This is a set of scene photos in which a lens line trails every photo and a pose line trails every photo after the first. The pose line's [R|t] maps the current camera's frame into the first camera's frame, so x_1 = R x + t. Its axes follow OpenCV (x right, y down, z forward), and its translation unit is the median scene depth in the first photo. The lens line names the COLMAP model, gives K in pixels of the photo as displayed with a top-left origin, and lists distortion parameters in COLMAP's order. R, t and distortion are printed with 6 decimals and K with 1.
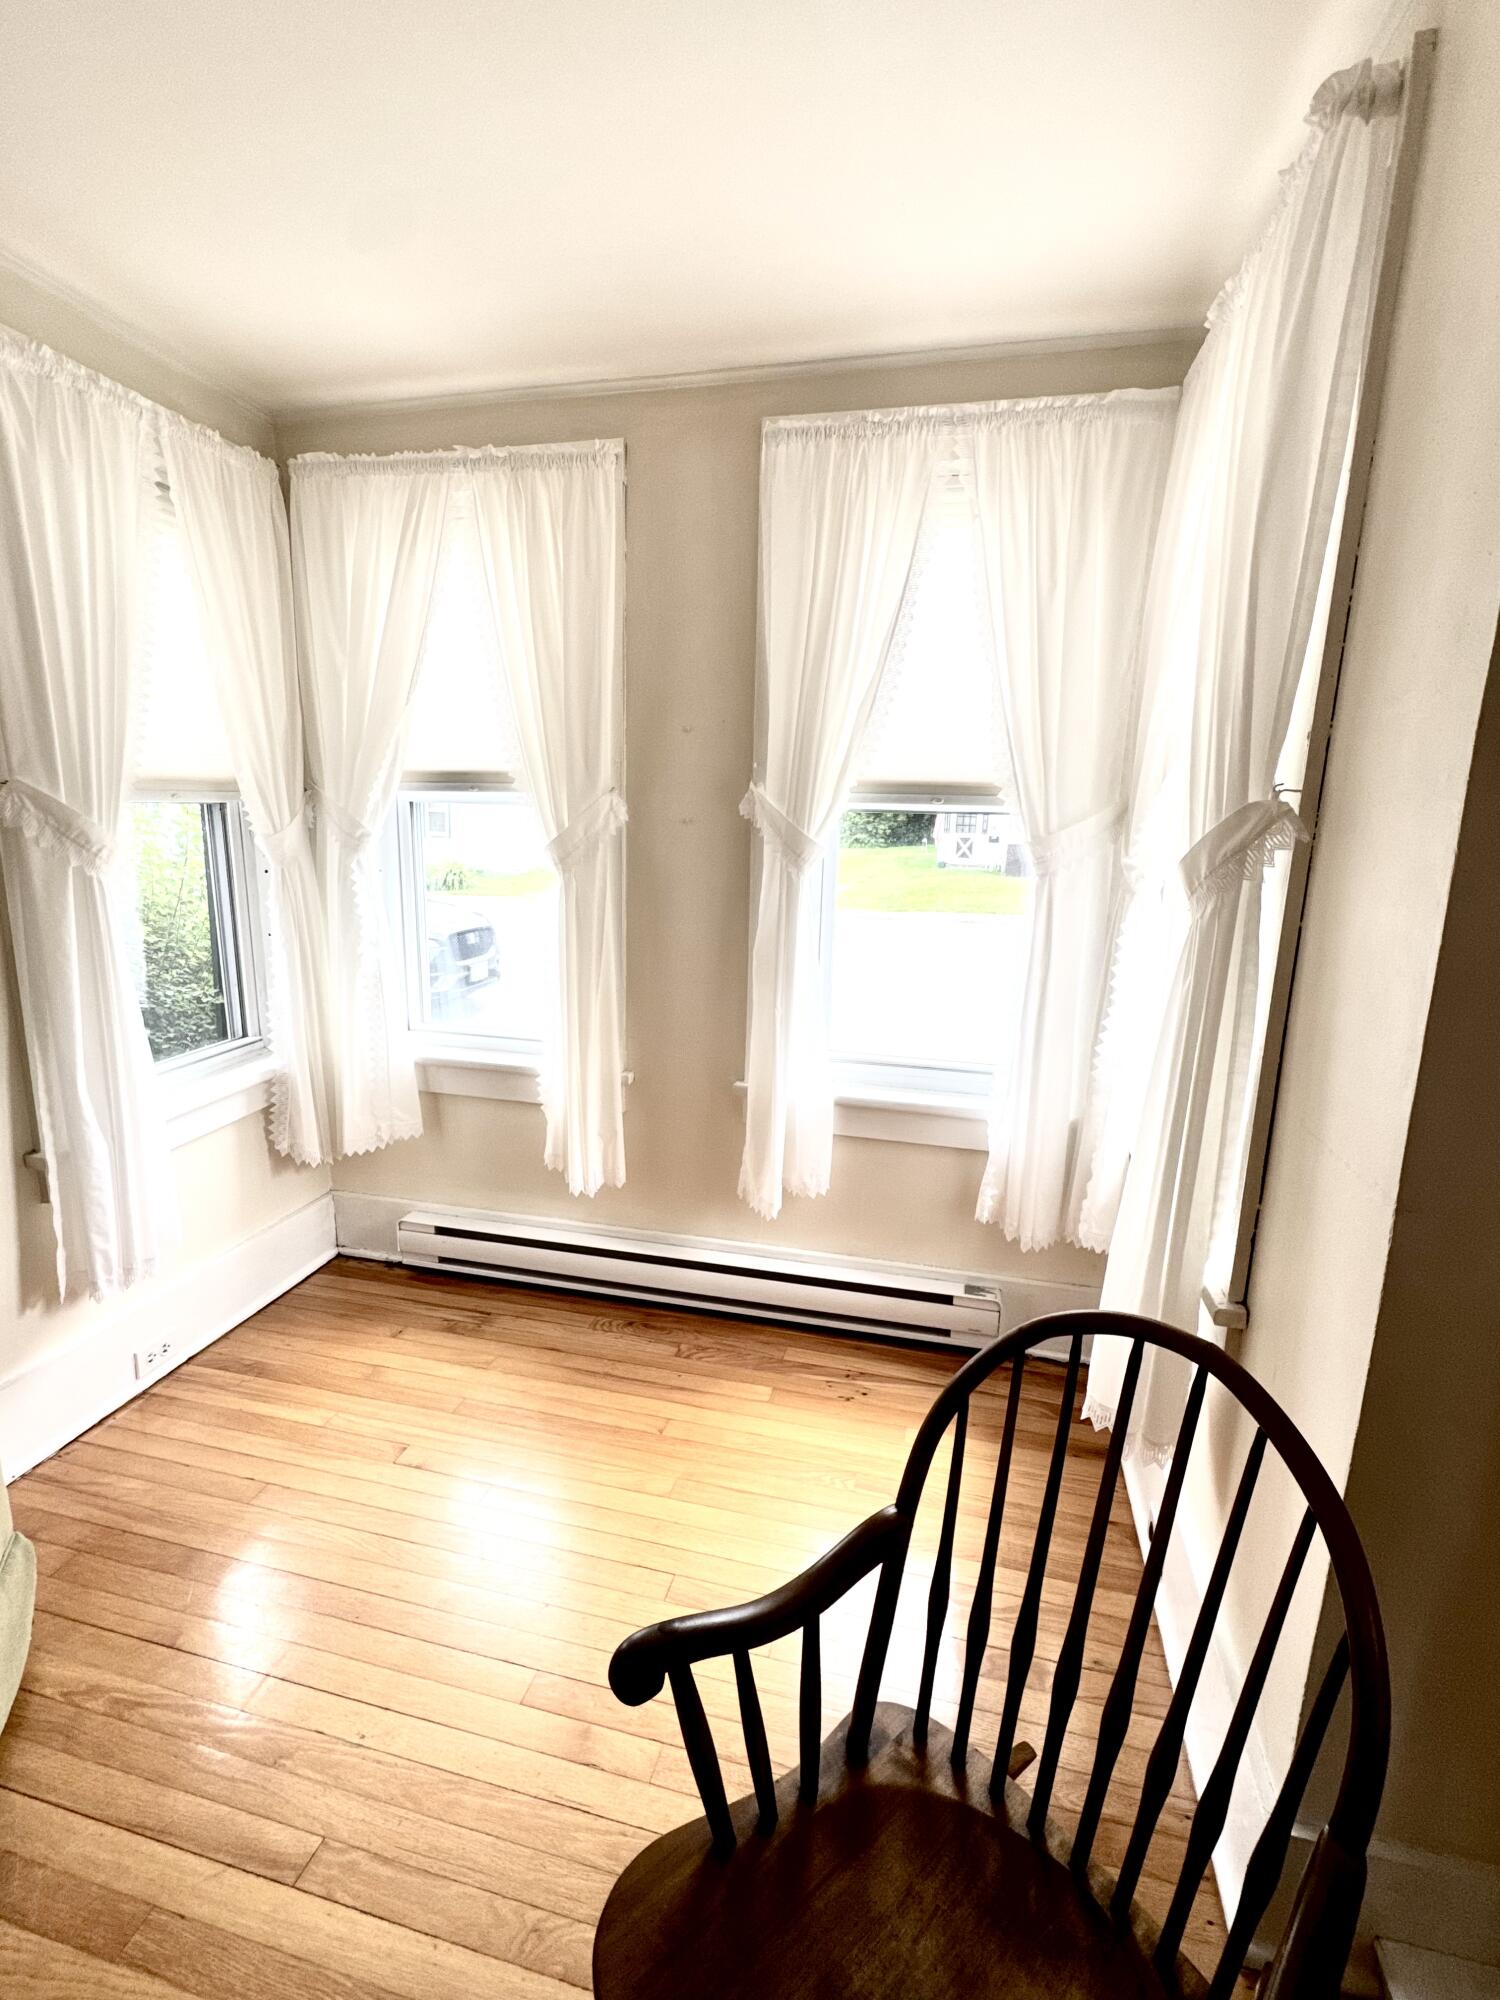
lens RADIAL K [[892.7, 0, 750.0], [0, 892.7, 1000.0], [0, 0, 1]] dist [-0.001231, 0.000164]
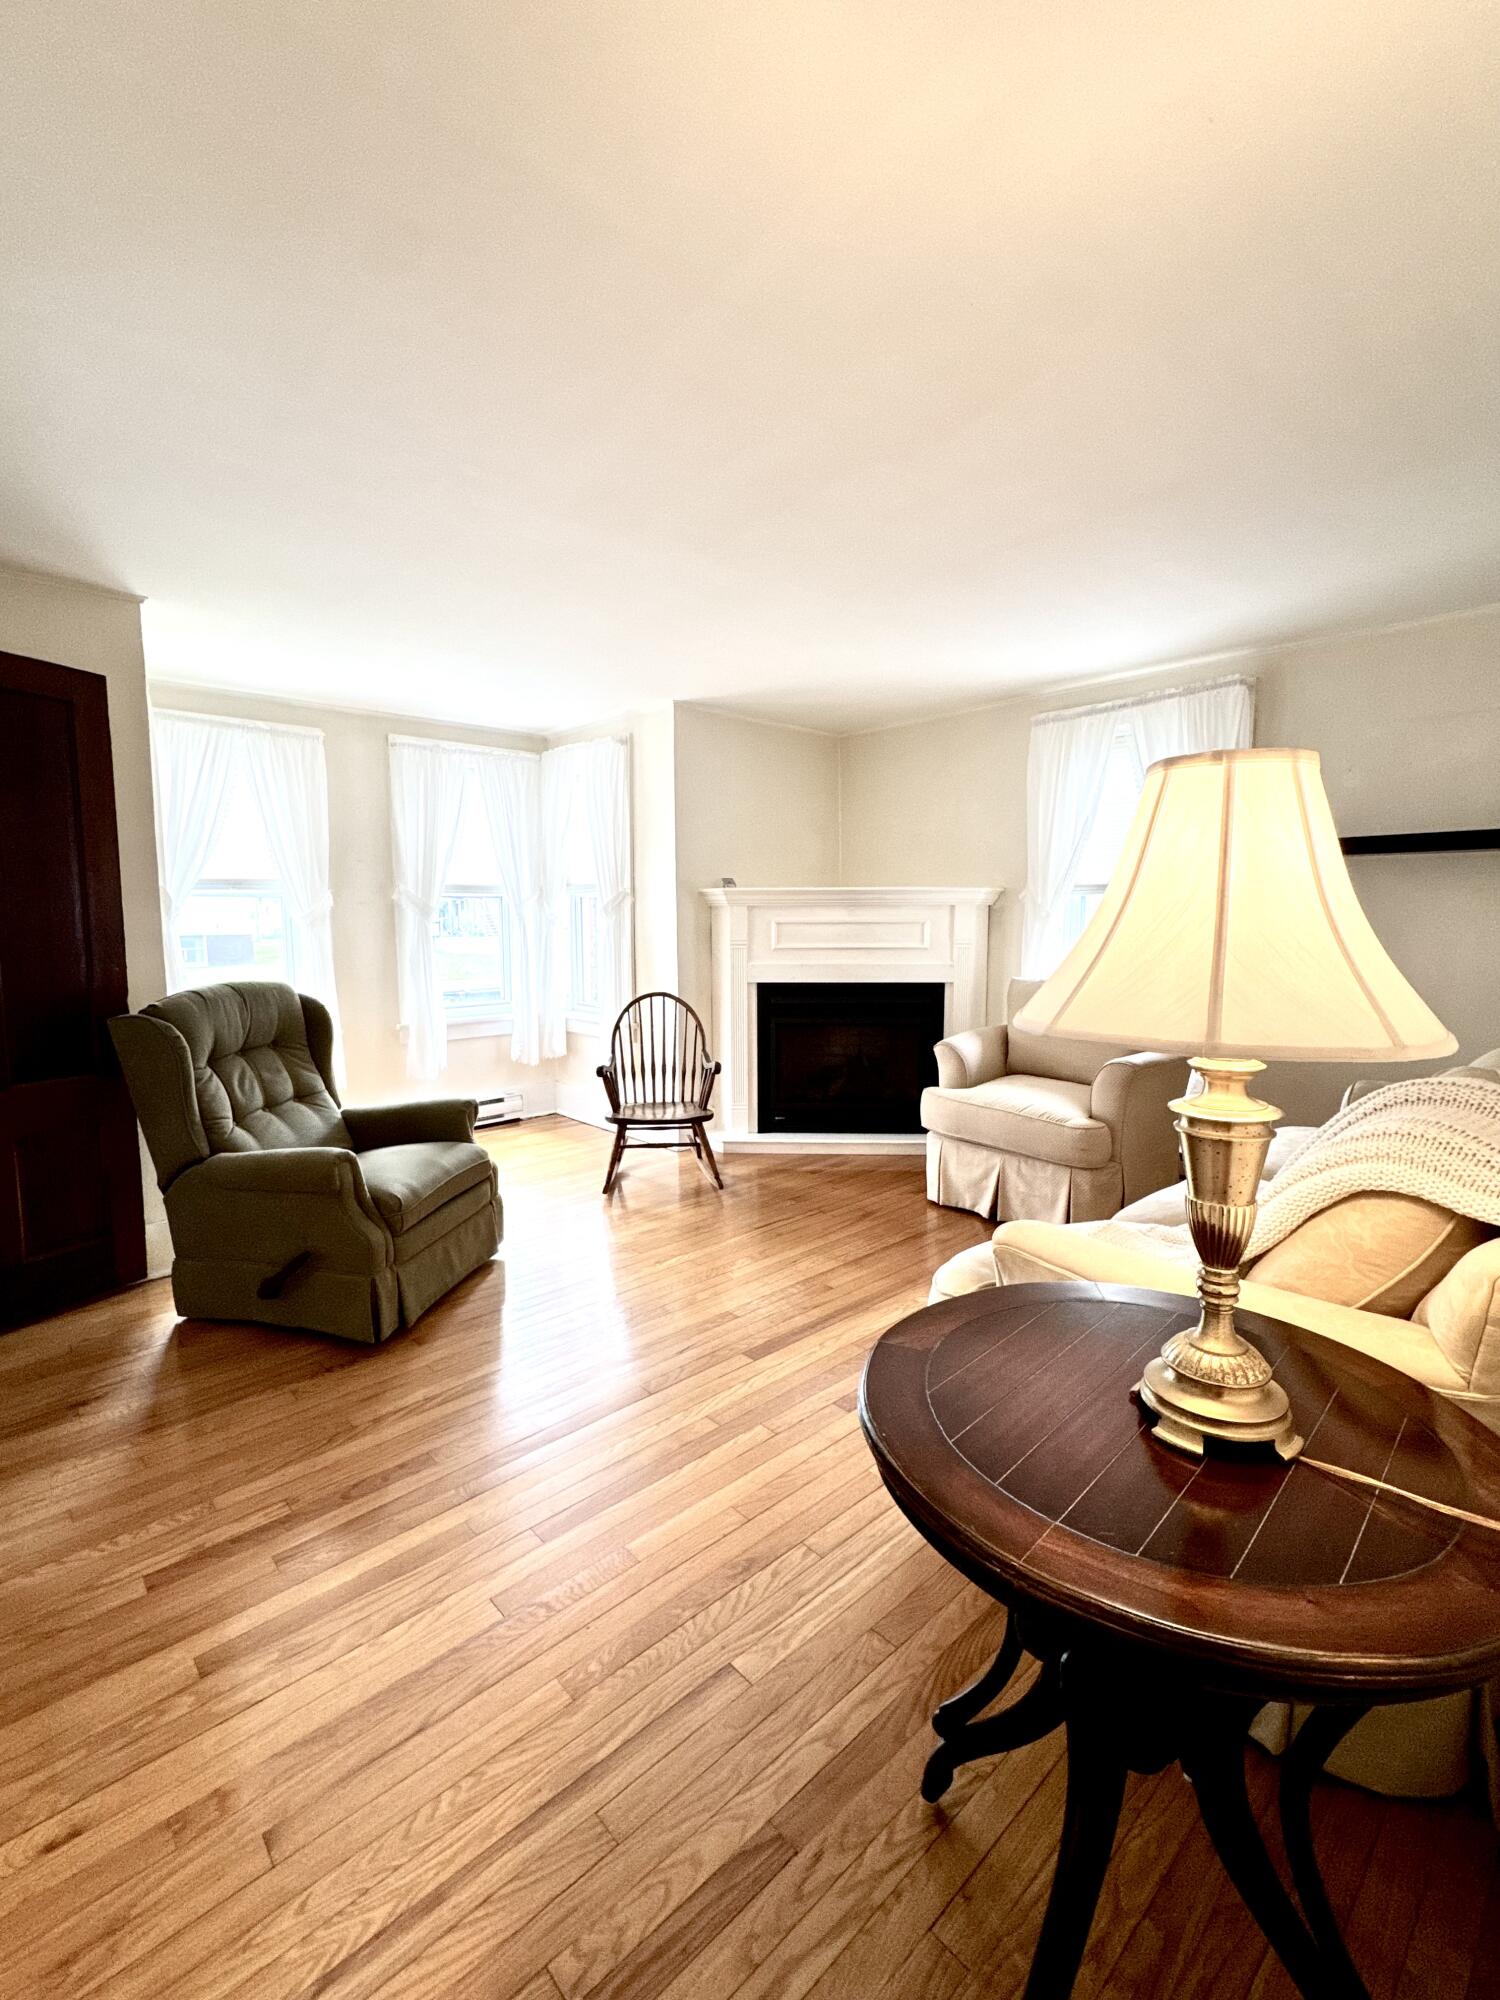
lens RADIAL K [[892.7, 0, 750.0], [0, 892.7, 1000.0], [0, 0, 1]] dist [-0.001231, 0.000164]
pose [[0.557582, -0.116783, 0.821866, -2.297942], [0.187754, 0.982140, 0.012179, 0.299128], [-0.808610, 0.147518, 0.569551, -1.567127]]
